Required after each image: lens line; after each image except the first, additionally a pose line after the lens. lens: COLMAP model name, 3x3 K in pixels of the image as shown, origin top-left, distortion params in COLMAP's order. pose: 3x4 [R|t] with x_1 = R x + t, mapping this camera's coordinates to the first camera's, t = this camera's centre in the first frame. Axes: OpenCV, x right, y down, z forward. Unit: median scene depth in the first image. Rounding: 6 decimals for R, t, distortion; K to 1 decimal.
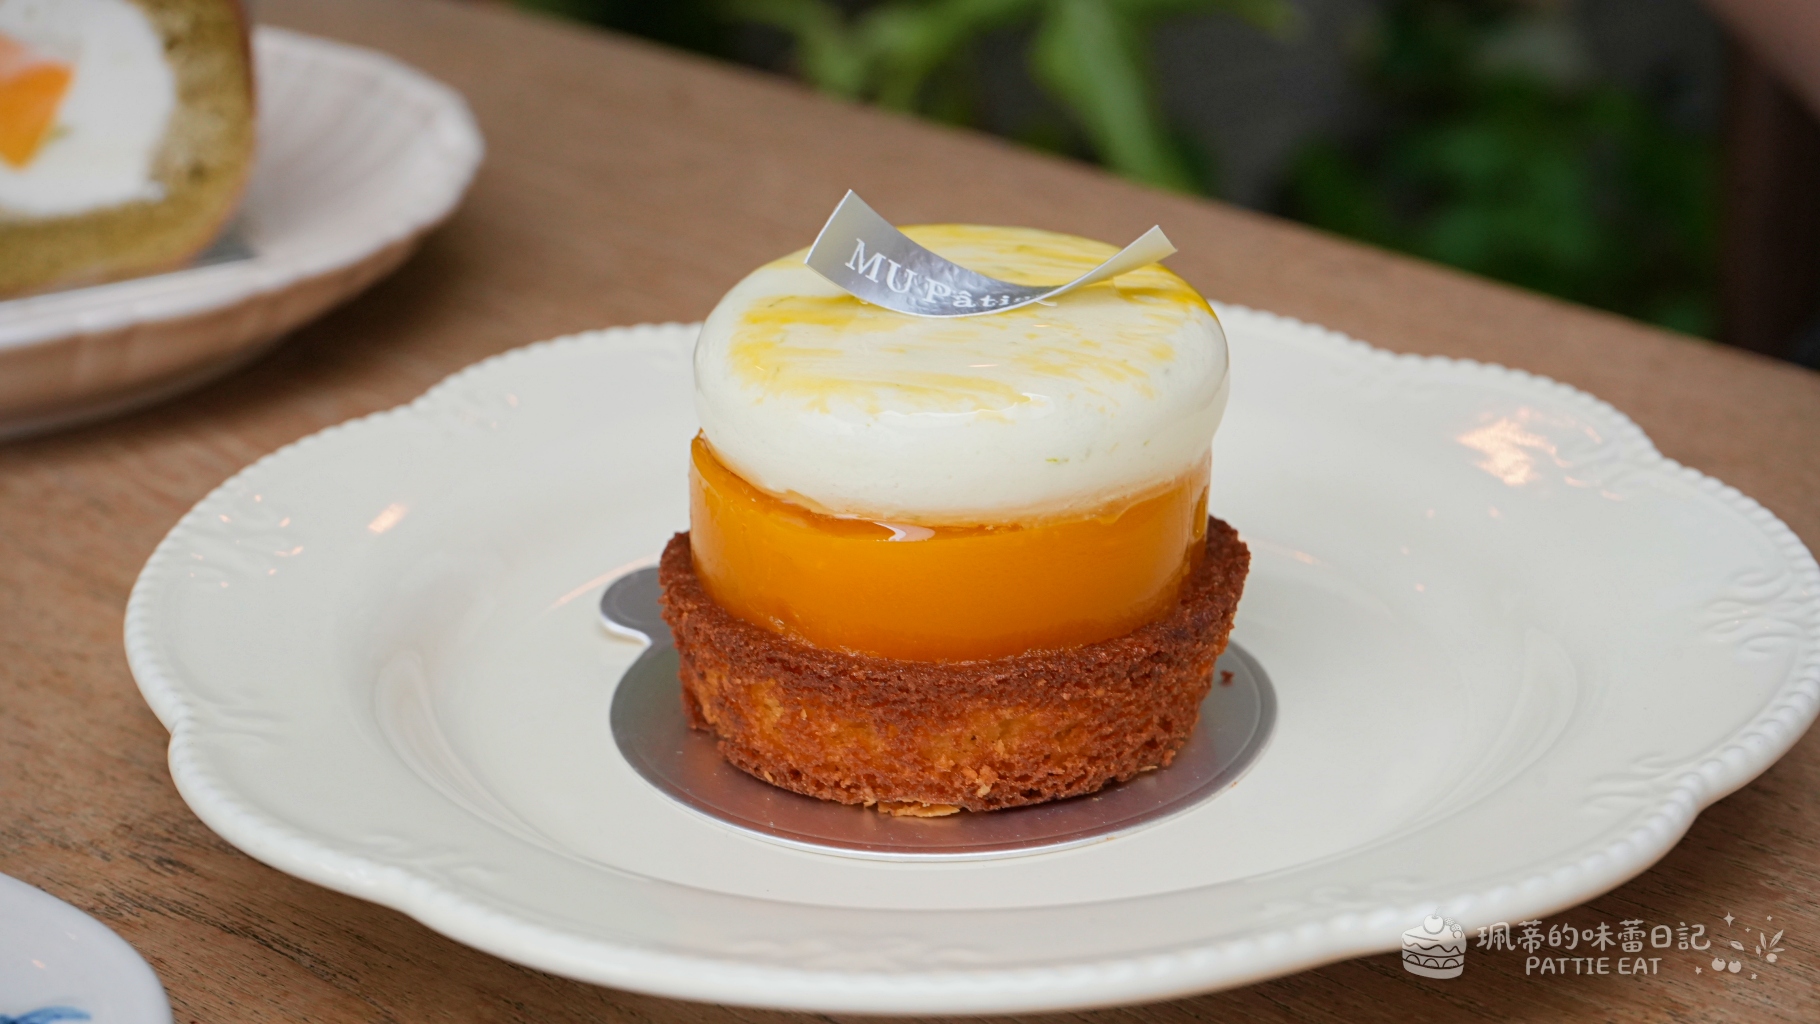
lens RADIAL K [[3903.1, 0, 903.5], [0, 3903.1, 513.5], [0, 0, 1]] dist [0.041726, 0.000000]
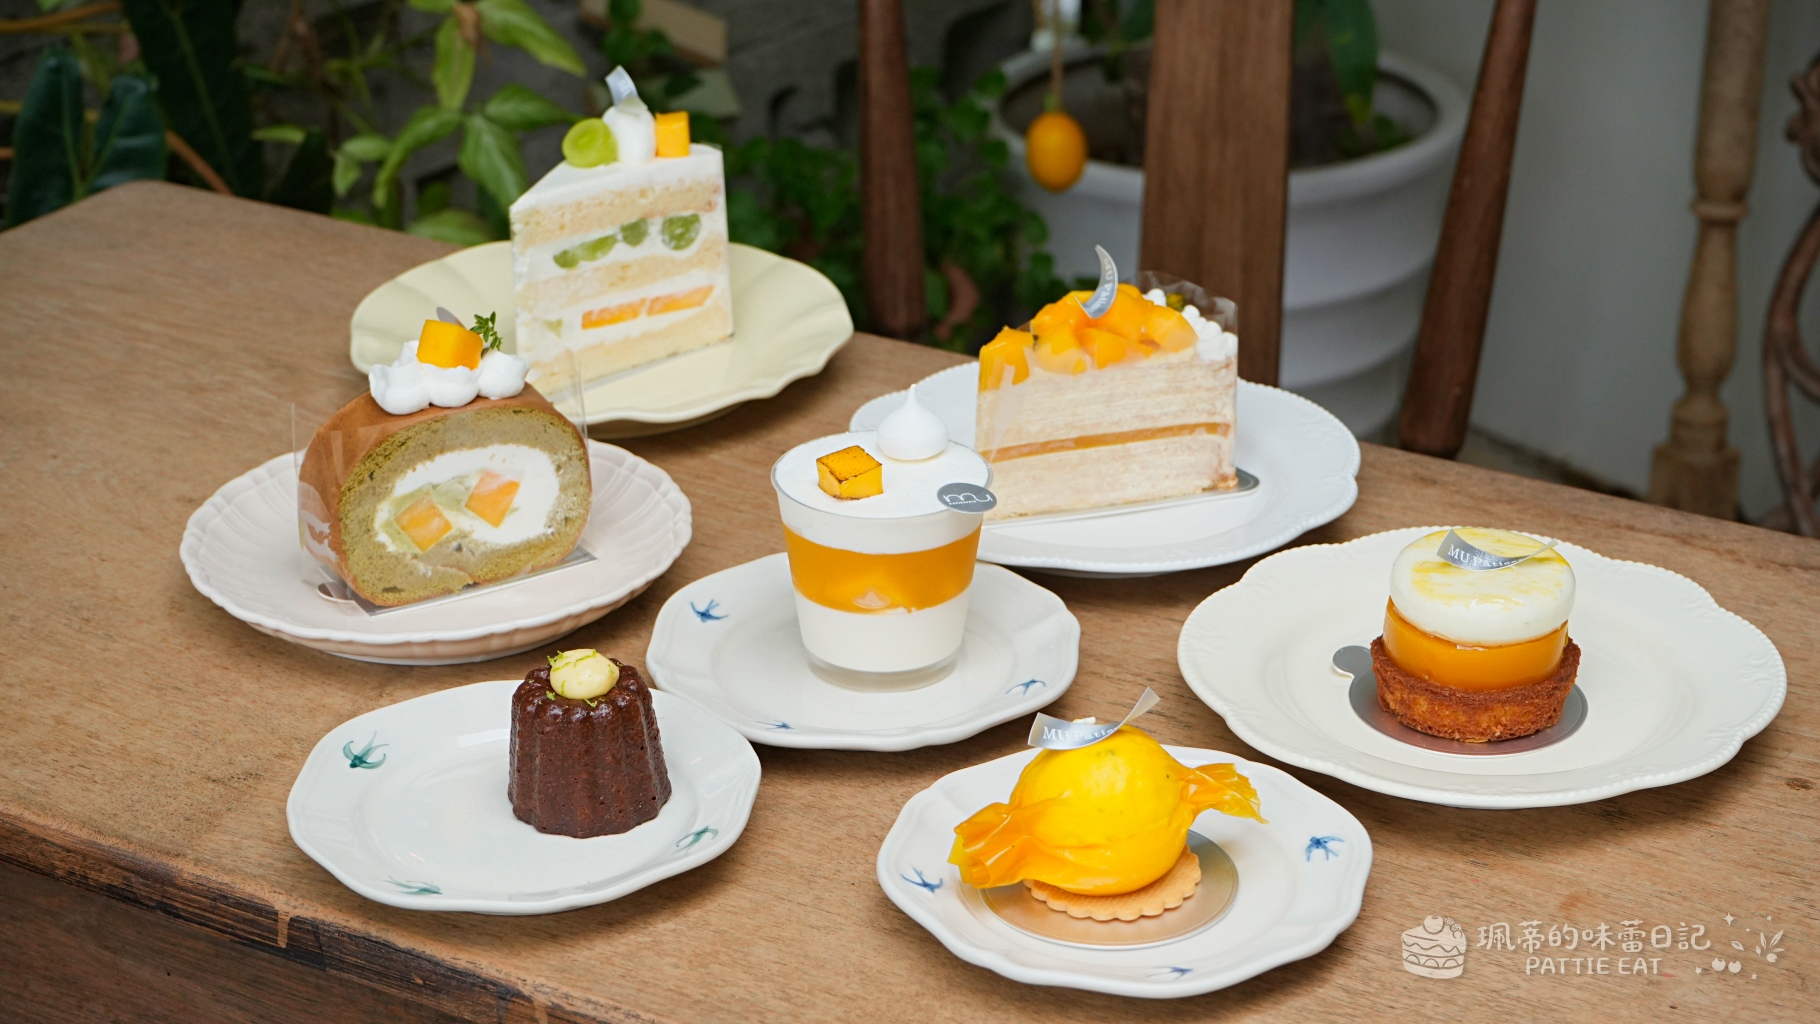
lens RADIAL K [[3608.5, 0, 913.7], [0, 3608.5, 513.2], [0, 0, 1]] dist [0.095510, 0.000000]
pose [[0.999759, 0.004082, 0.021590, -0.472178], [-0.004779, 0.999465, 0.032352, -0.178847], [-0.021447, -0.032447, 0.999243, -1.684871]]
